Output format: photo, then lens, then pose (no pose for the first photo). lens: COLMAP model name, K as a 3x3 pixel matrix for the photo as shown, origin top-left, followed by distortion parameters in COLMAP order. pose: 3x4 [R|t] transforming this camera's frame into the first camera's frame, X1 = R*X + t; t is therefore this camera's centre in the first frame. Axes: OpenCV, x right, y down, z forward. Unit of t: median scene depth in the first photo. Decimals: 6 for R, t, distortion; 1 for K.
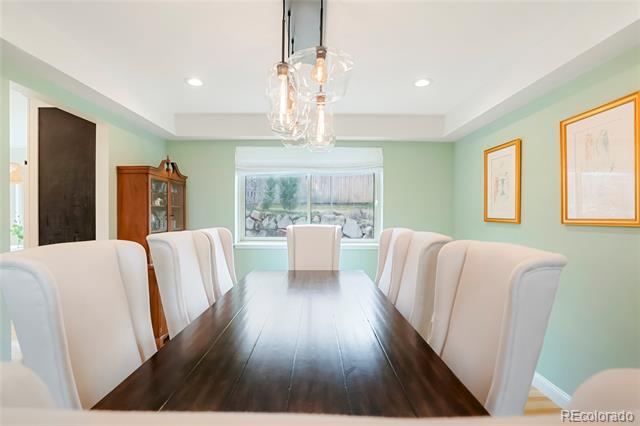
lens RADIAL K [[315.8, 0, 320.0], [0, 315.8, 213.0], [0, 0, 1]] dist [-0.016302, 0.000152]
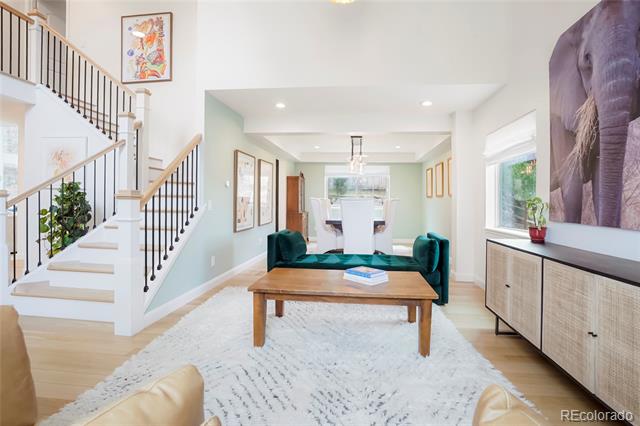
lens RADIAL K [[316.7, 0, 321.4], [0, 316.7, 197.9], [0, 0, 1]] dist [0.003133, 0.000897]
pose [[0.990345, 0.004168, -0.138559, 0.027320], [-0.004777, 0.999980, -0.004066, 0.037871], [0.138539, 0.004689, 0.990346, -1.298435]]
